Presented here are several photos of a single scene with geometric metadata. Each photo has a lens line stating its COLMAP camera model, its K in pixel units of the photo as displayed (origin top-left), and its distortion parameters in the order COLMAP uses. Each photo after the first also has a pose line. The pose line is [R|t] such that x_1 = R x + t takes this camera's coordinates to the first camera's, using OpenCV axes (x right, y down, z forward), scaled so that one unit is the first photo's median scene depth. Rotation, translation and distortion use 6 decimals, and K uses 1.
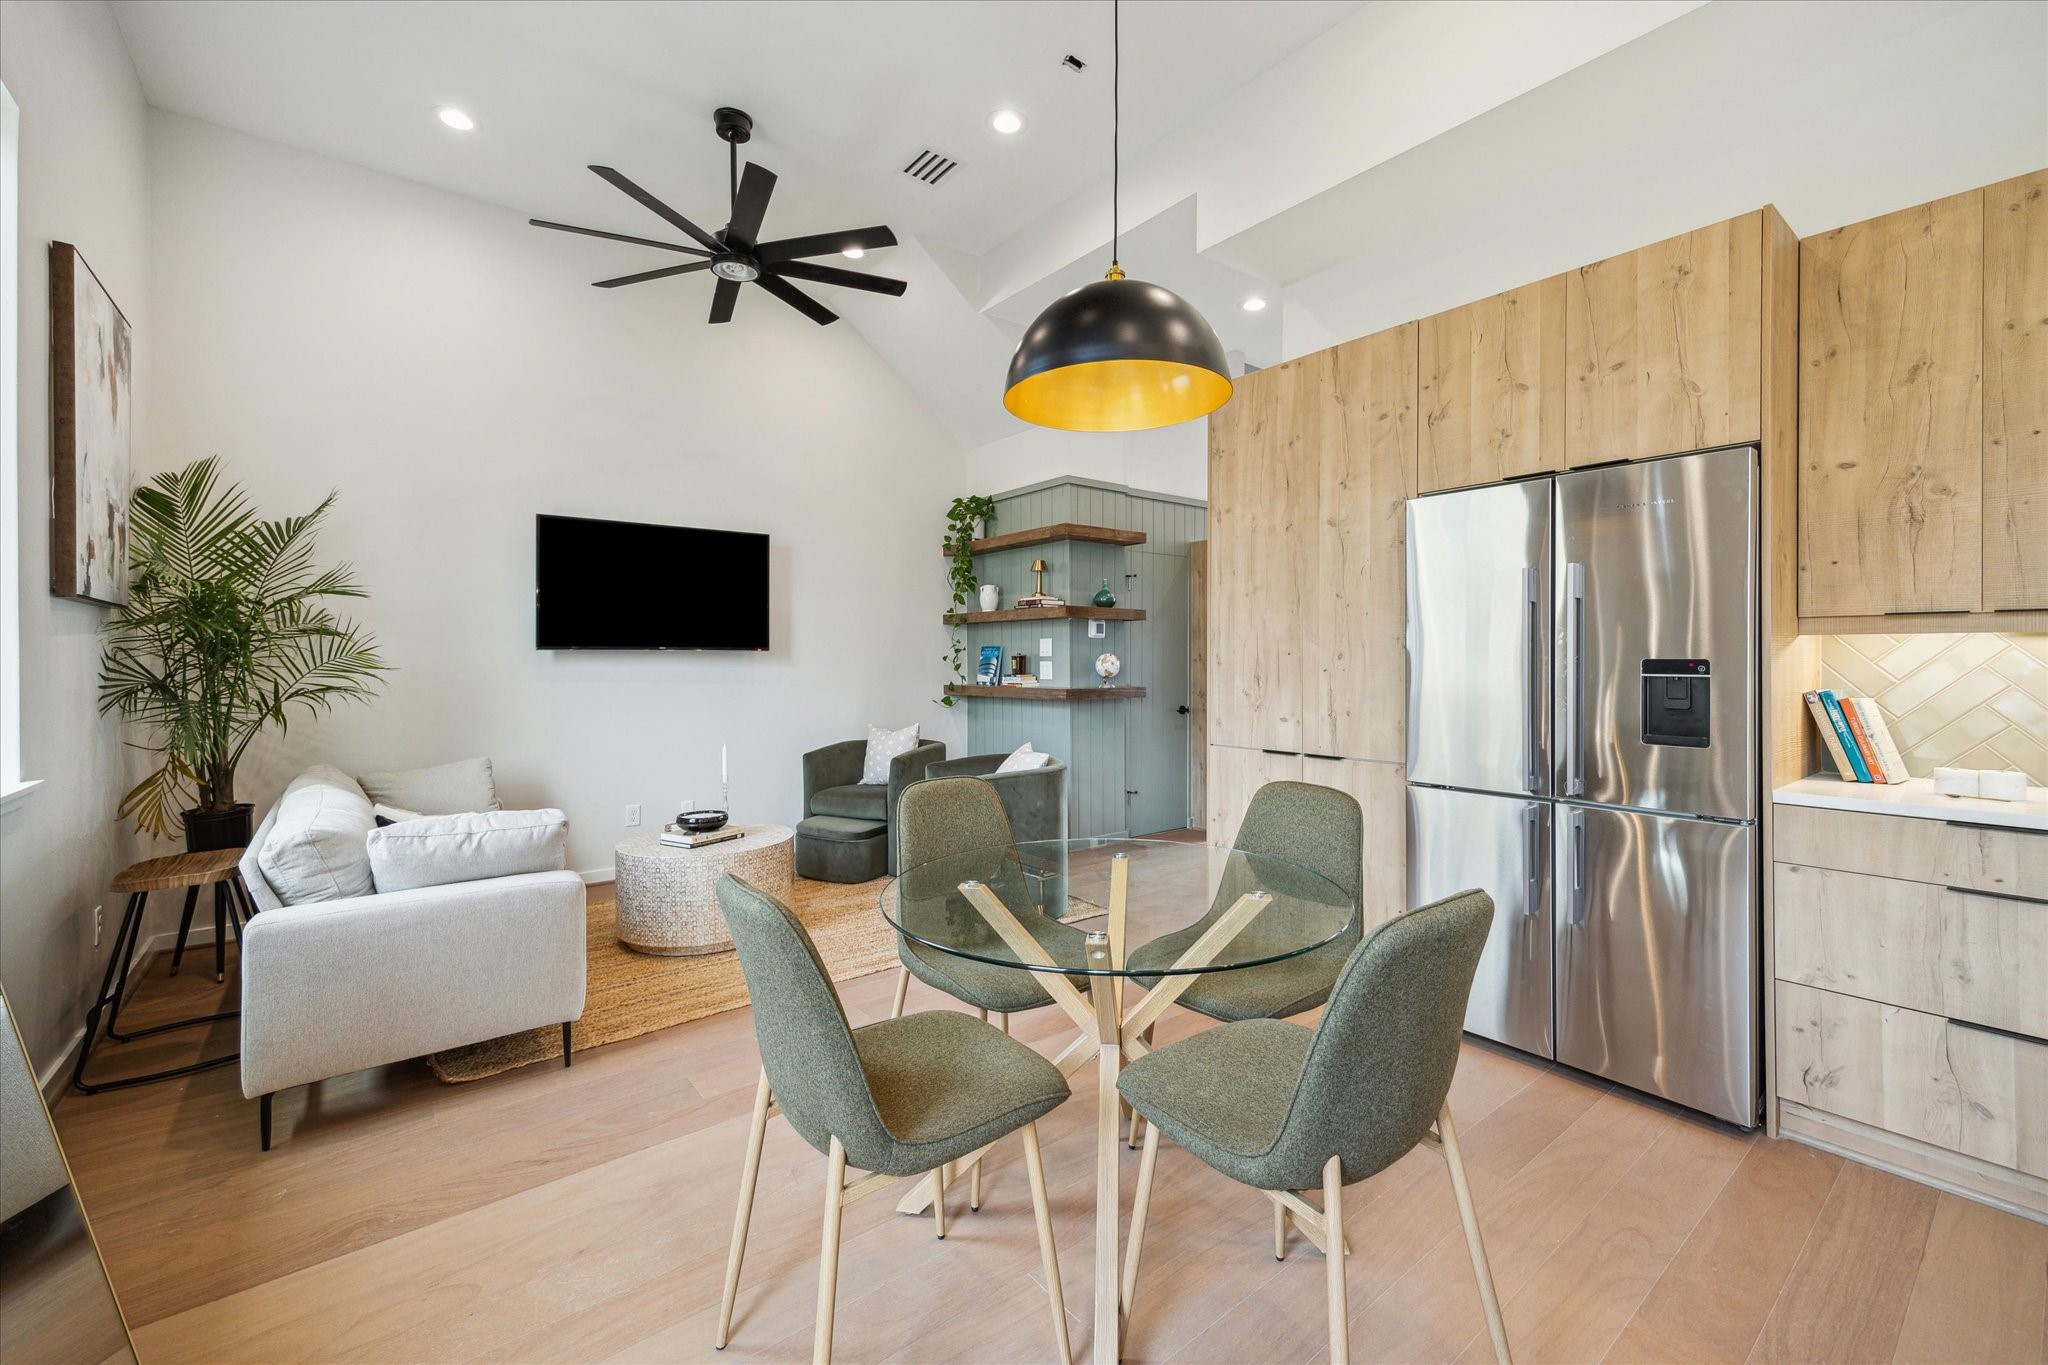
lens RADIAL K [[833.3, 0, 1024.0], [0, 833.3, 682.5], [0, 0, 1]] dist [-0.012872, 0.000152]
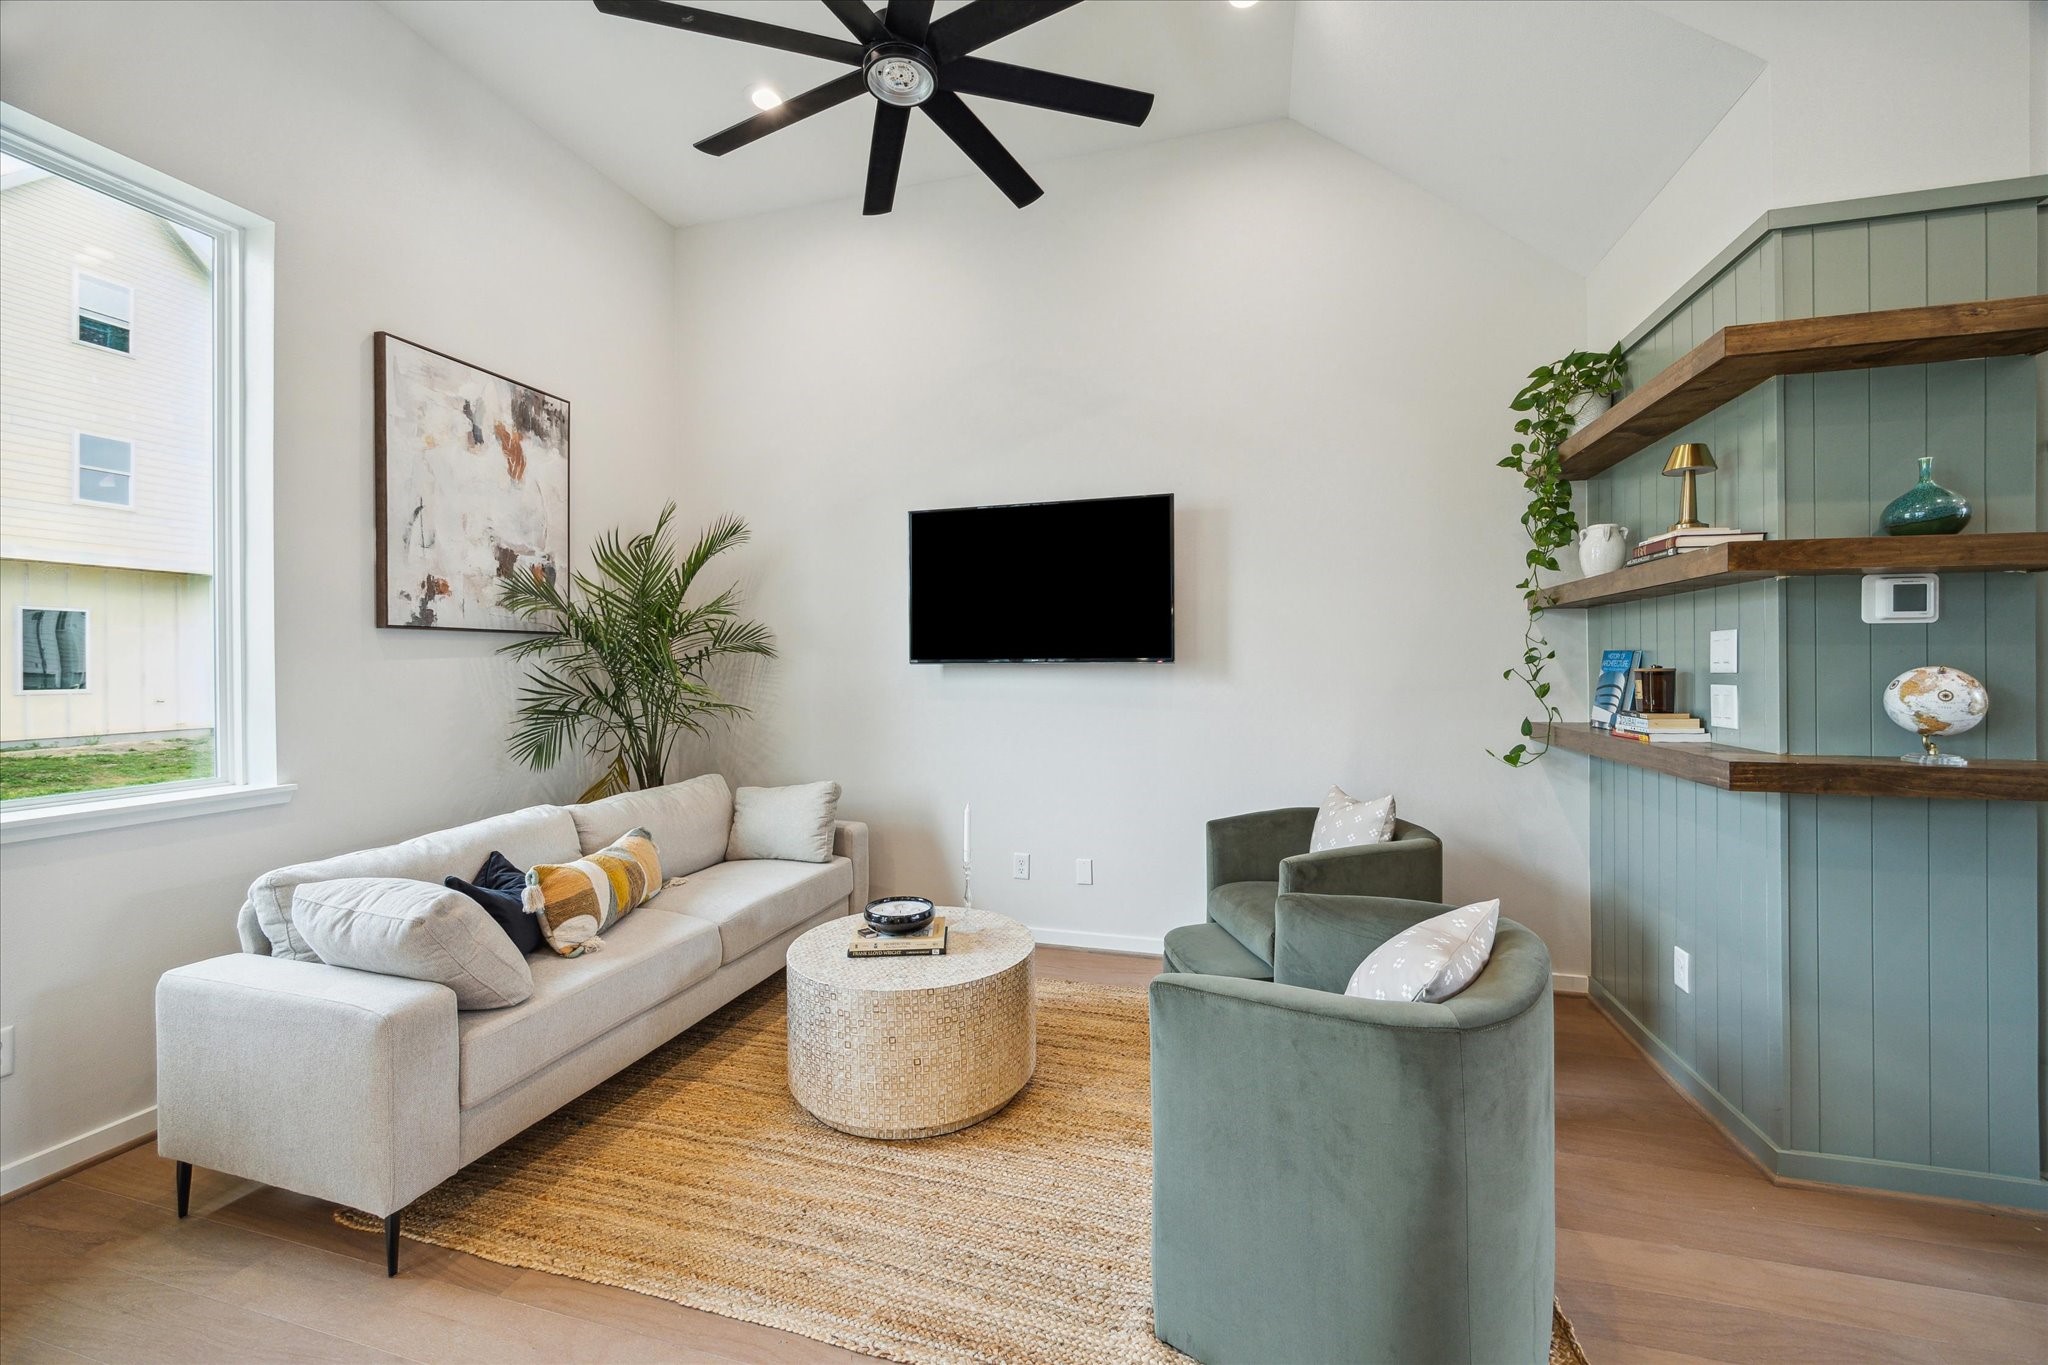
lens RADIAL K [[782.4, 0, 1034.0], [0, 782.4, 672.8], [0, 0, 1]] dist [-0.002935, -0.000273]
pose [[0.591715, 0.007153, -0.806115, 0.139203], [-0.018667, 0.999814, -0.004830, -0.023426], [0.805931, 0.017905, 0.591739, 0.495489]]
